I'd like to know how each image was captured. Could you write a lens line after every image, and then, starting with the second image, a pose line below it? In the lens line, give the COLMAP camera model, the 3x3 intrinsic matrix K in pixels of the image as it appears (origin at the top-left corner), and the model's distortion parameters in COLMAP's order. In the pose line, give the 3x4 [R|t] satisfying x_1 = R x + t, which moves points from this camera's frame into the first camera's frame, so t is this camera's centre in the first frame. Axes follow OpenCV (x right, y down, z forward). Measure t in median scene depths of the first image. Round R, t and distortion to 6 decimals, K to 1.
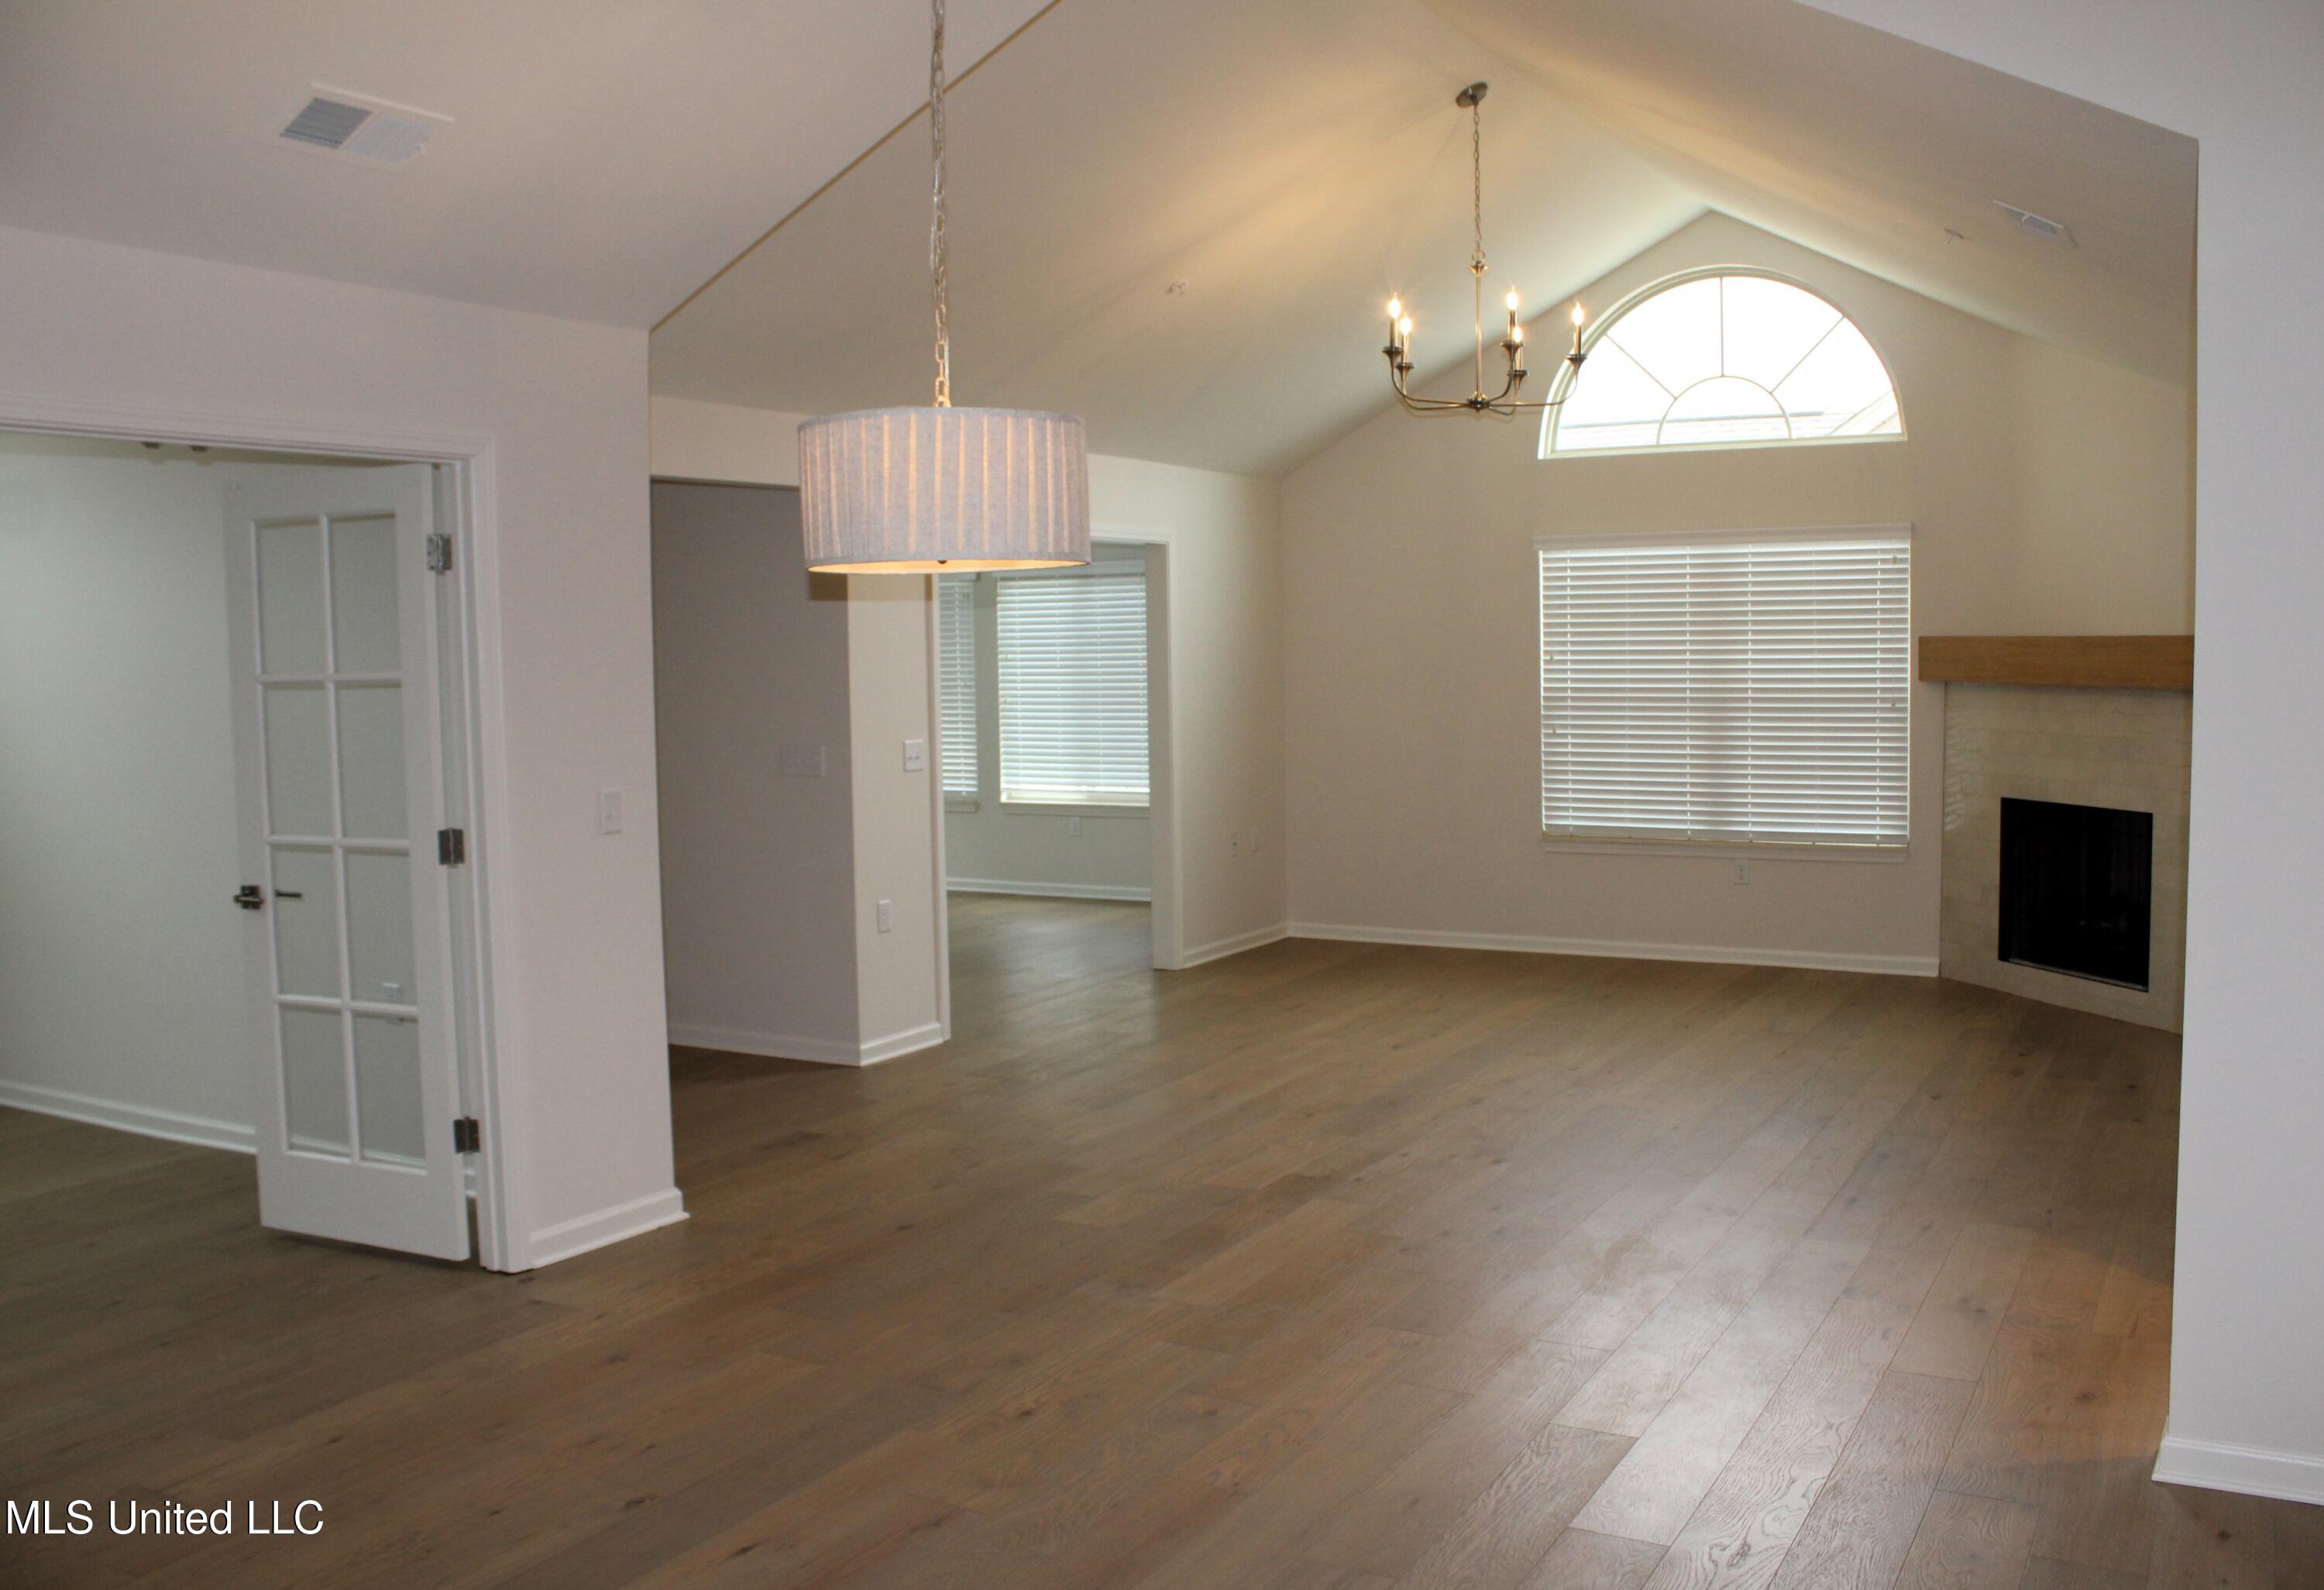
lens RADIAL K [[2016.4, 0, 1162.0], [0, 2016.4, 795.0], [0, 0, 1]] dist [-0.167416, 0.003050]
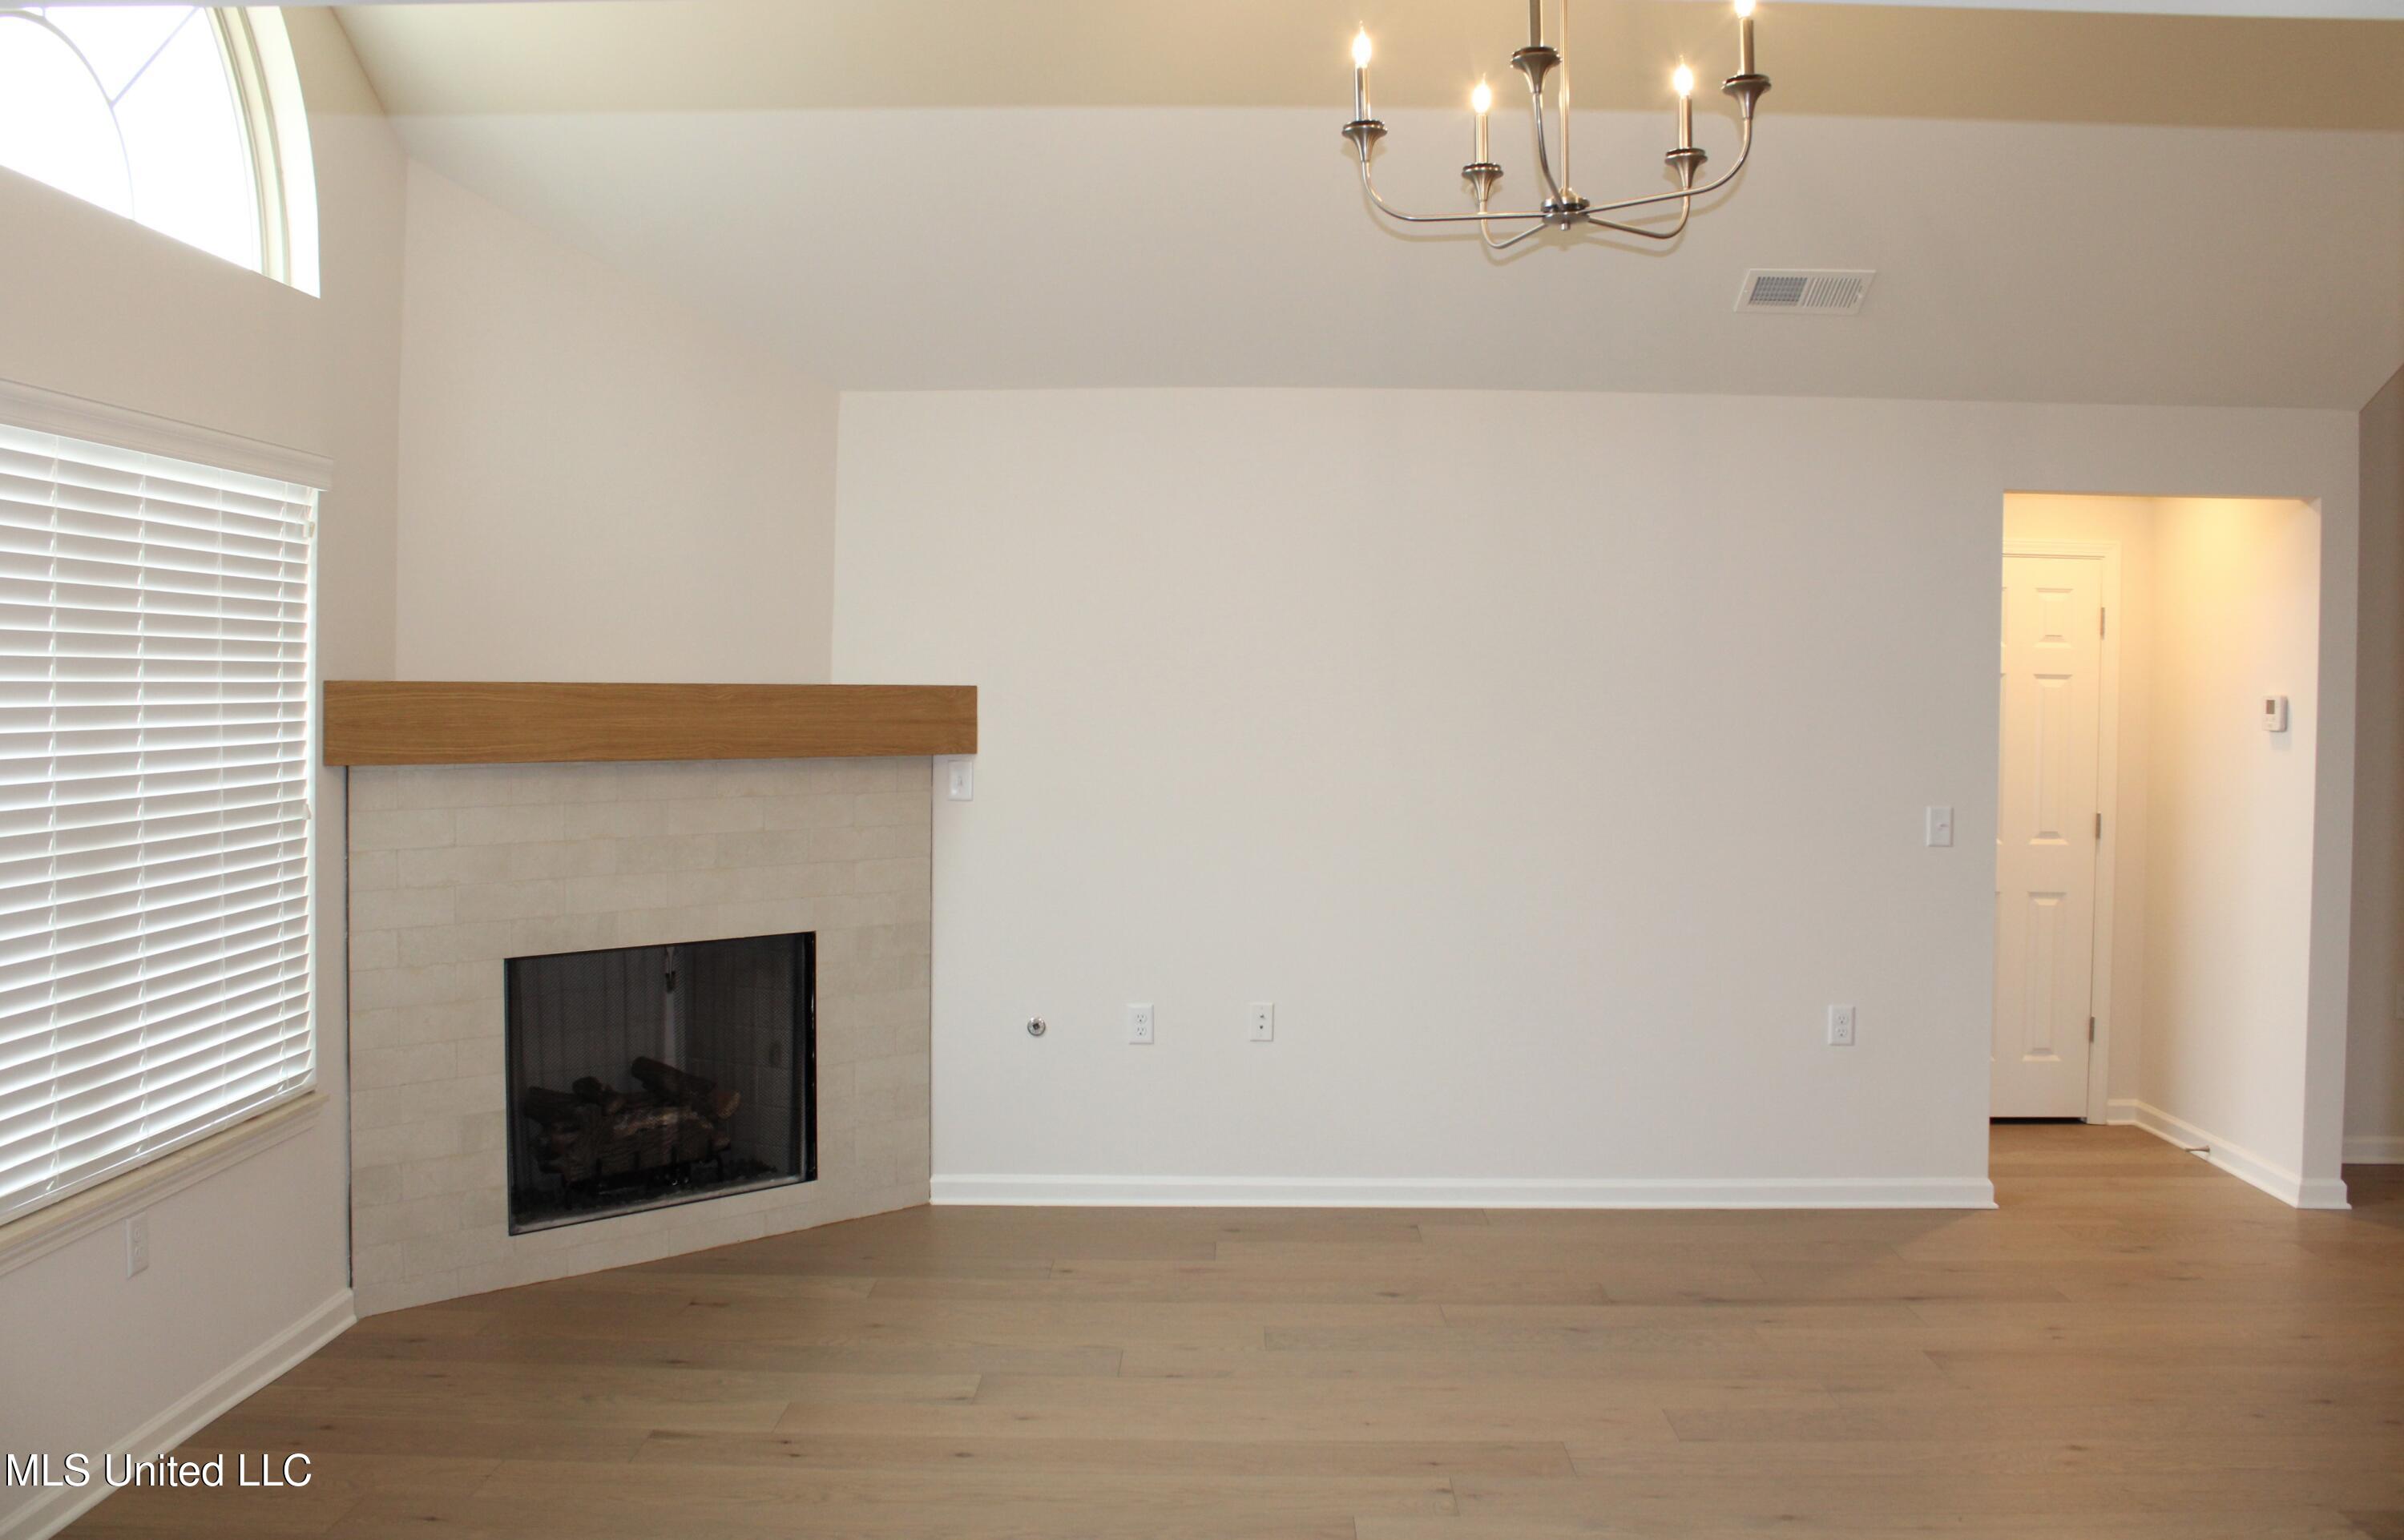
lens RADIAL K [[1990.5, 0, 1203.9], [0, 1990.5, 763.6], [0, 0, 1]] dist [-0.068000, -0.001603]
pose [[-0.475562, -0.024265, 0.879348, -0.181014], [0.059566, 0.996437, 0.059710, -0.076757], [-0.877663, 0.080775, -0.472422, 1.054925]]
